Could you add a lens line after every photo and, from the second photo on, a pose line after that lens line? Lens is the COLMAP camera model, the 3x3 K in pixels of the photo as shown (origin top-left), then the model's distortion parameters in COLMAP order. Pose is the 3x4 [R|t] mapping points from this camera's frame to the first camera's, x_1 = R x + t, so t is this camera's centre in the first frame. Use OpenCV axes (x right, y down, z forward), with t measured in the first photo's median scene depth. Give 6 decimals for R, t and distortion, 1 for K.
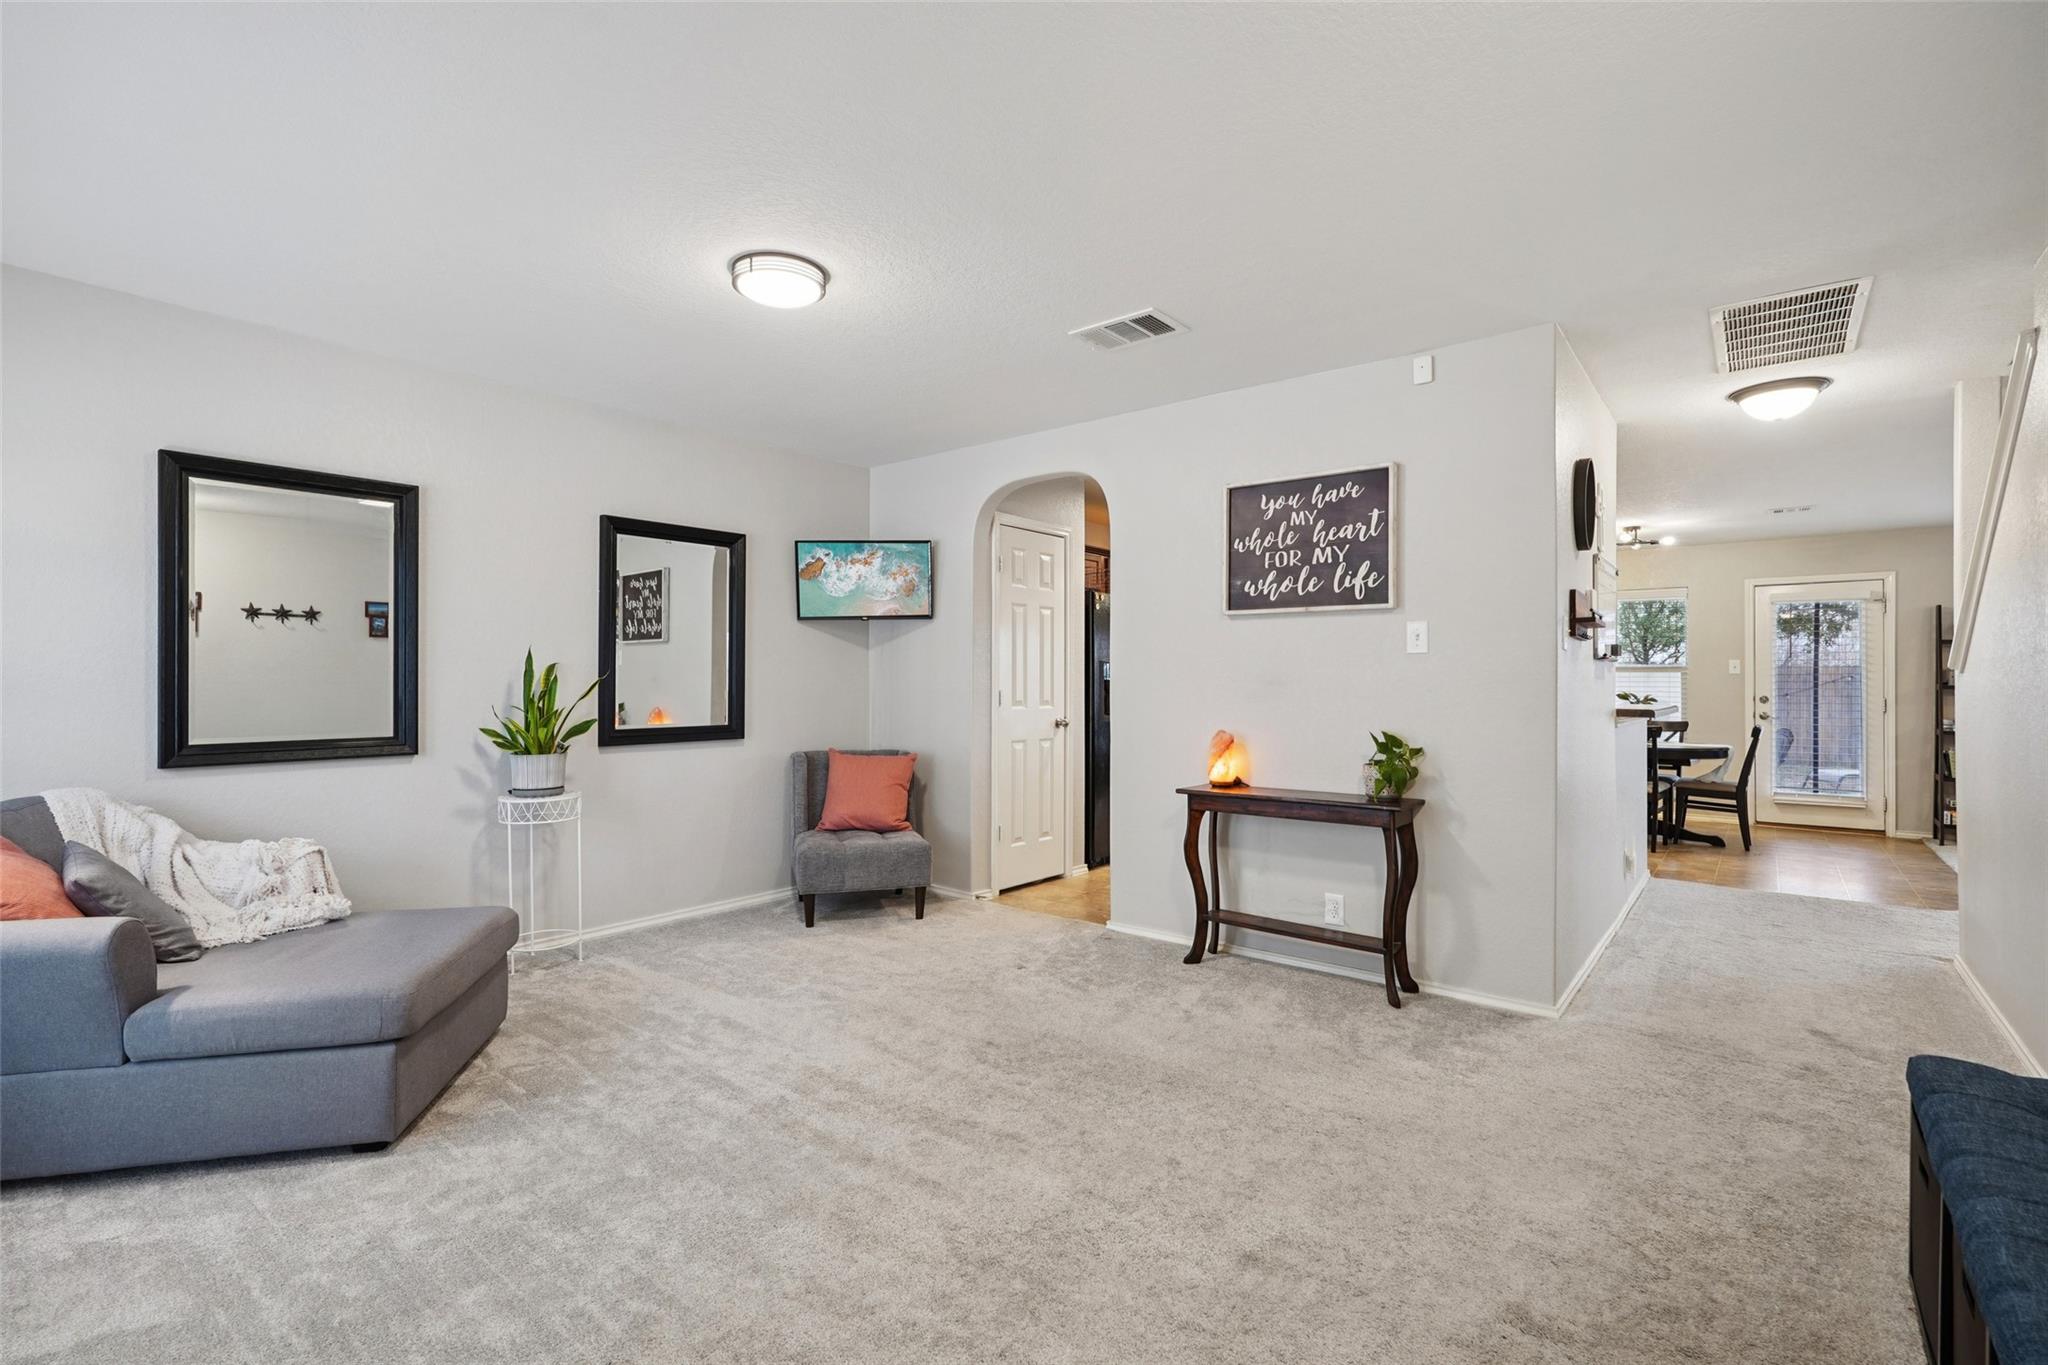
lens RADIAL K [[900.3, 0, 1041.0], [0, 900.3, 676.4], [0, 0, 1]] dist [-0.000109, 0.000167]
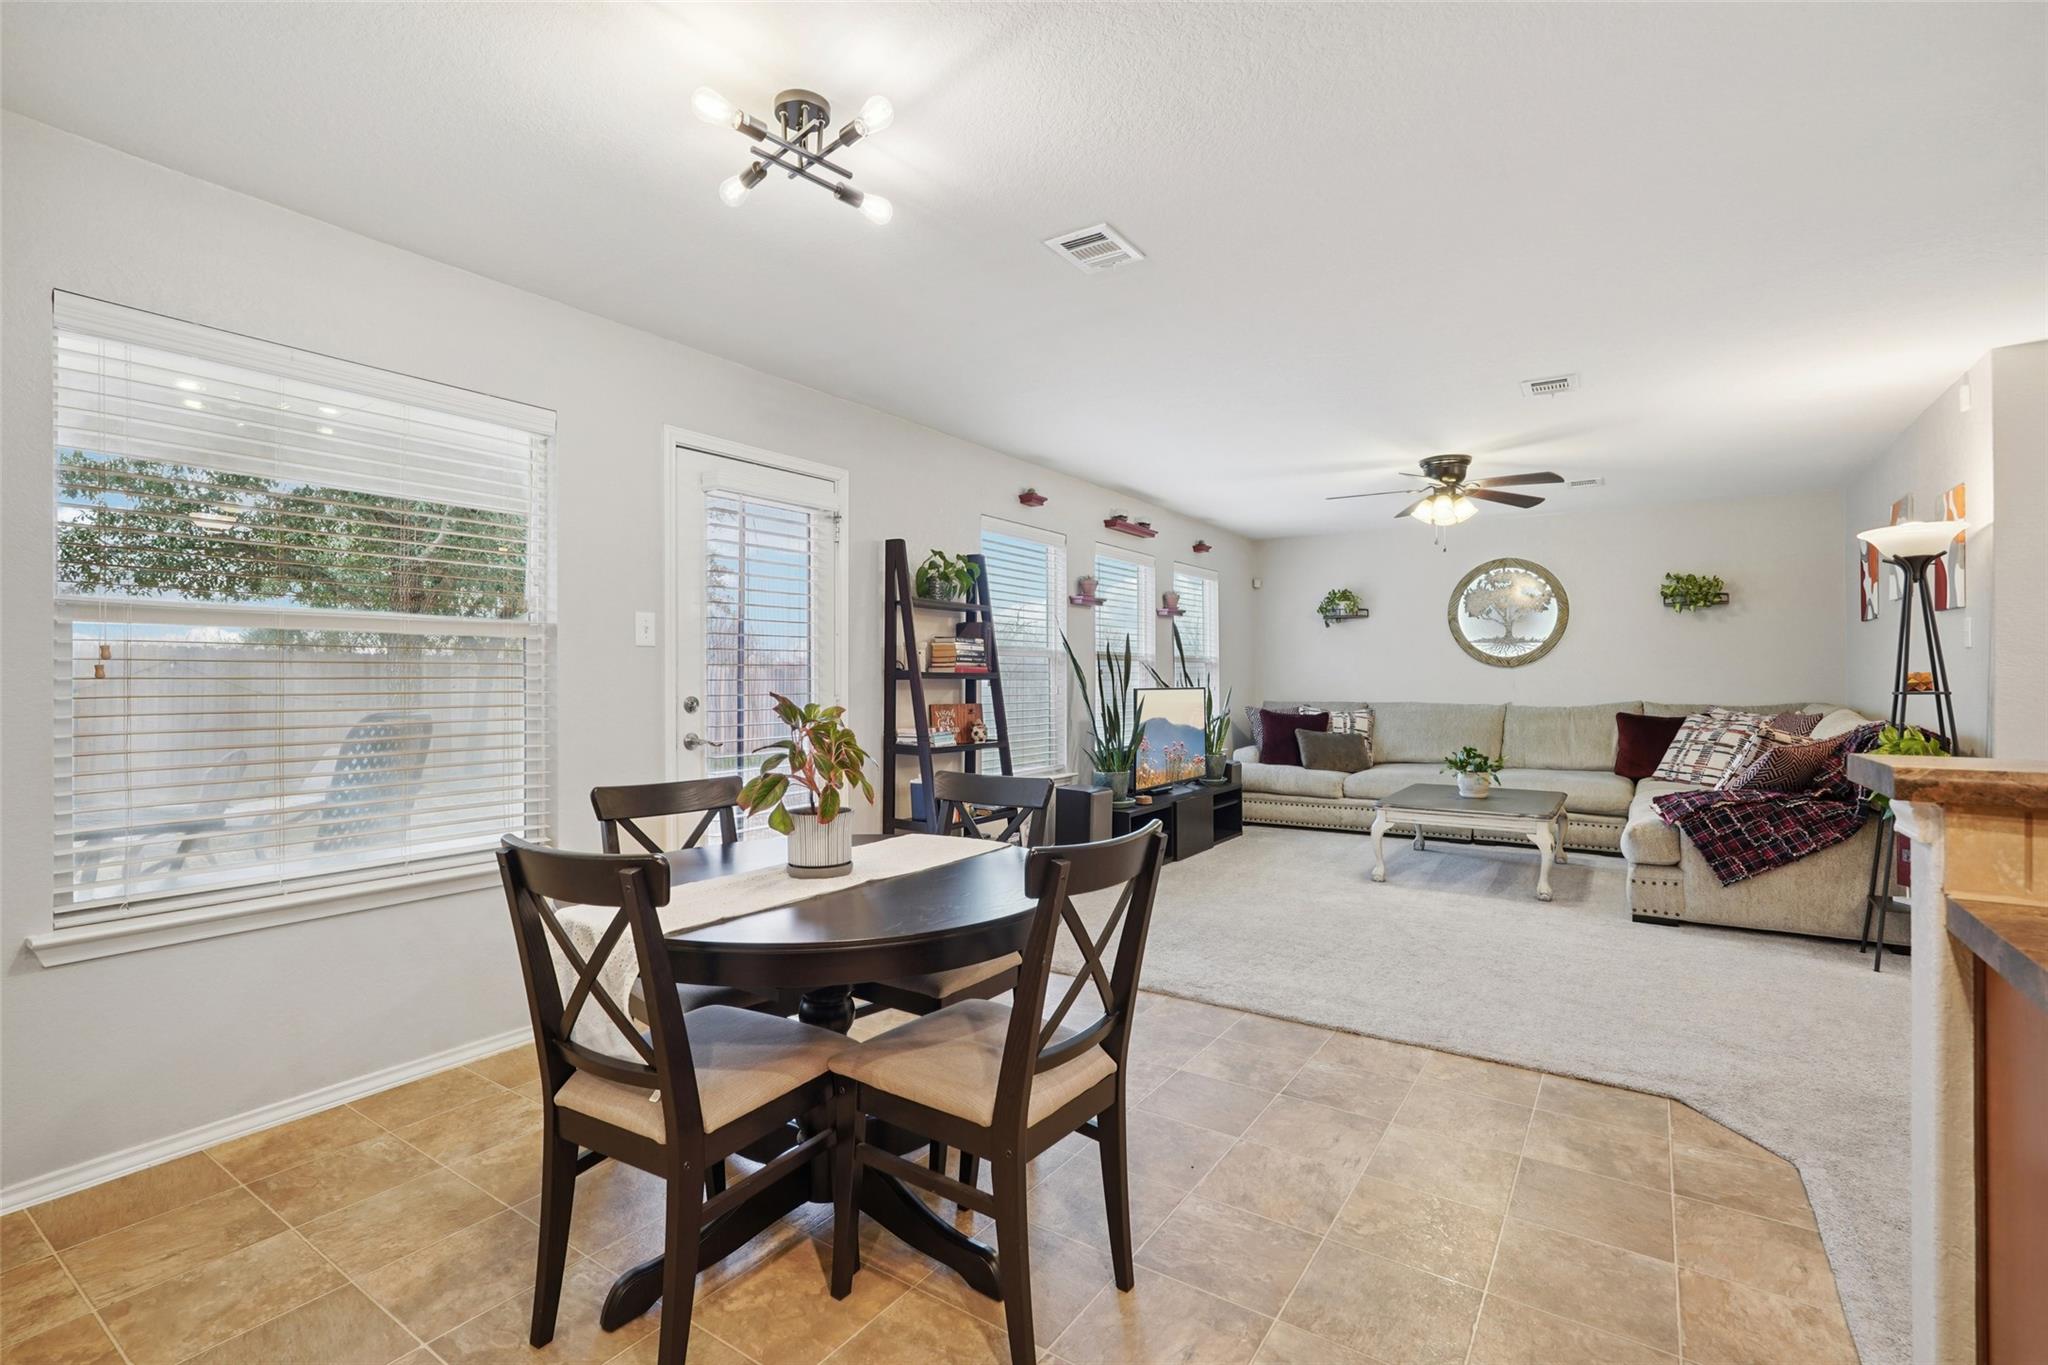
lens RADIAL K [[930.2, 0, 1026.7], [0, 930.2, 668.3], [0, 0, 1]] dist [-0.003056, 0.000420]
pose [[-0.084645, 0.001974, 0.996409, 0.355589], [-0.009958, 0.999946, -0.002826, 0.007780], [-0.996361, -0.010161, -0.084621, 0.934625]]
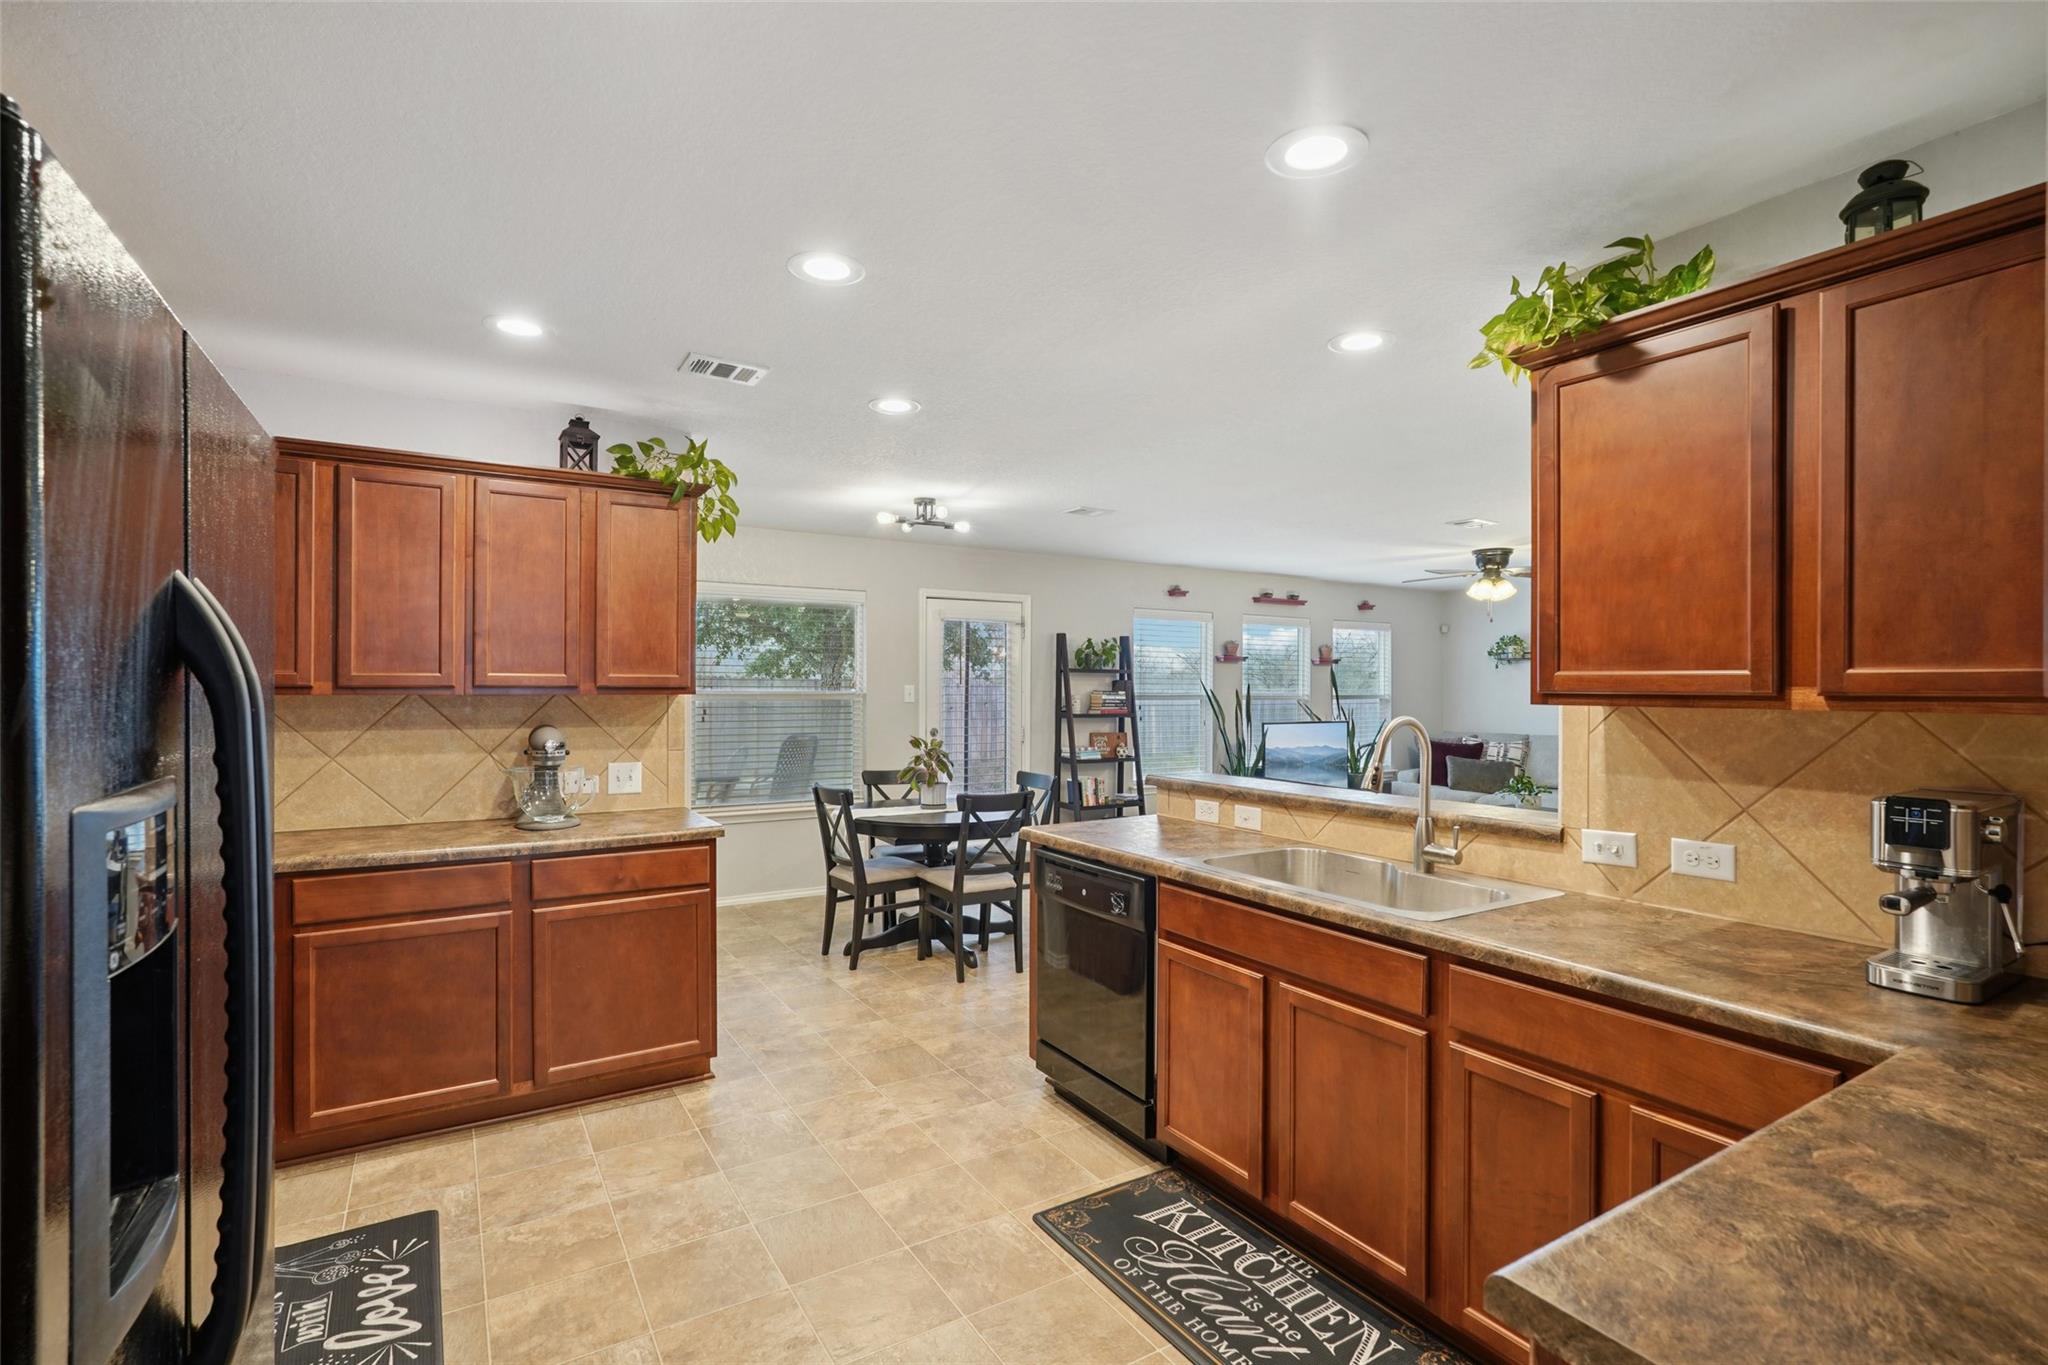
lens RADIAL K [[946.8, 0, 1024.0], [0, 946.8, 682.5], [0, 0, 1]] dist [-0.011476, 0.000018]
pose [[0.328052, -0.002441, 0.944657, -0.008088], [-0.010899, 0.999920, 0.006369, -0.029756], [-0.944597, -0.012386, 0.327999, 0.673095]]
